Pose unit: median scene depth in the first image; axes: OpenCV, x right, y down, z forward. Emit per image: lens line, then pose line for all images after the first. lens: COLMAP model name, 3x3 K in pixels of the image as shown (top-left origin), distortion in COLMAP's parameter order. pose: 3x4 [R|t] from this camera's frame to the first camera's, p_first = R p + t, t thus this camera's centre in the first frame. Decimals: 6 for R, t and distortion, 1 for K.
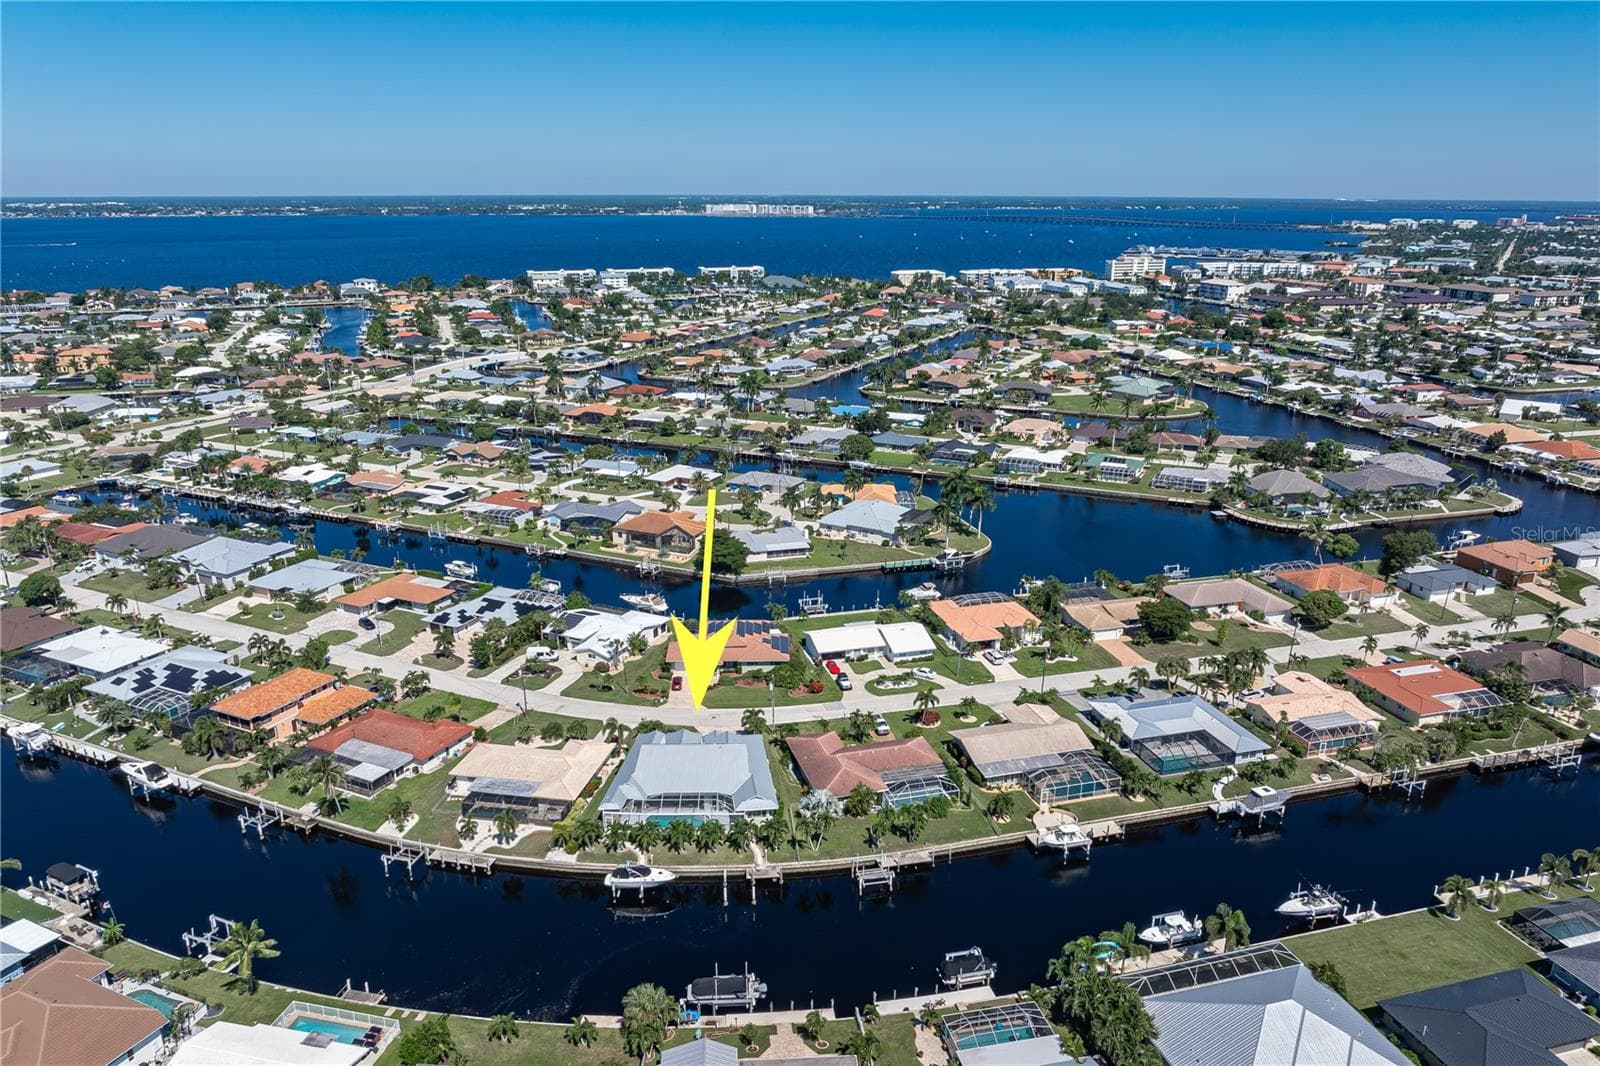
lens RADIAL K [[1127.2, 0, 802.6], [0, 1127.2, 531.0], [0, 0, 1]] dist [-0.022929, -0.002958]
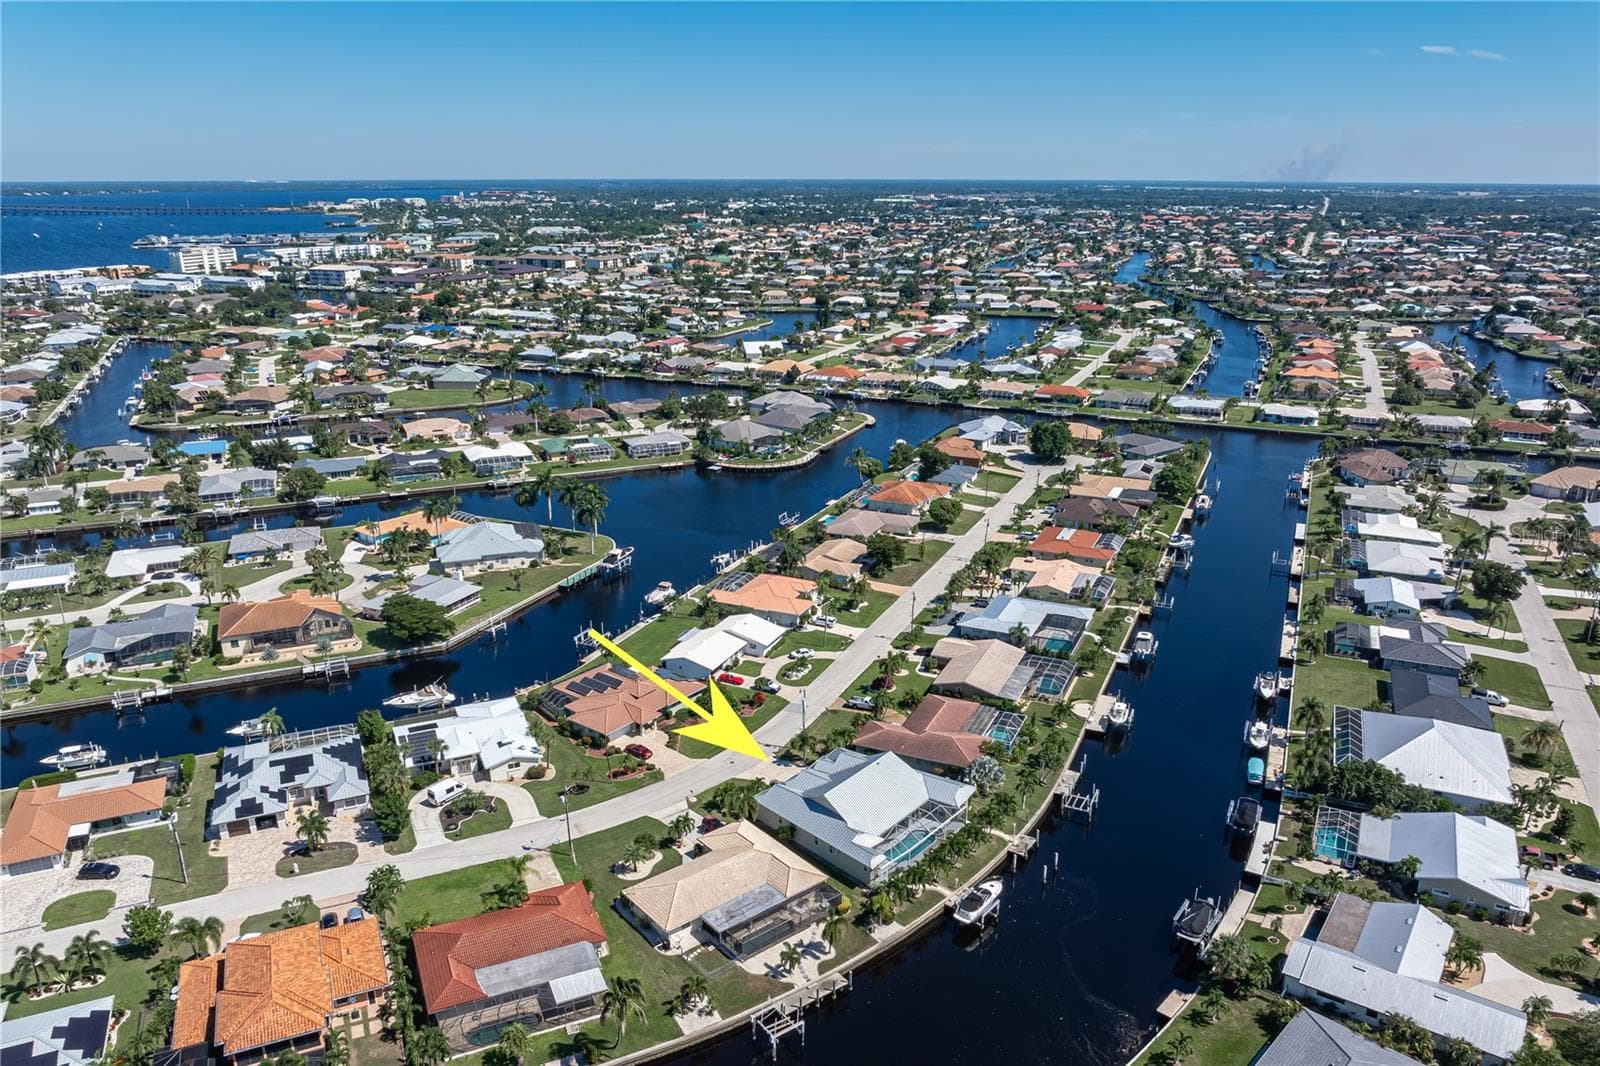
lens RADIAL K [[1127.2, 0, 802.6], [0, 1127.2, 531.0], [0, 0, 1]] dist [-0.022929, -0.002958]
pose [[0.649194, -0.231533, 0.724527, -0.595128], [0.220502, 0.968928, 0.112060, -0.093436], [-0.727960, 0.087011, 0.680076, 0.301341]]
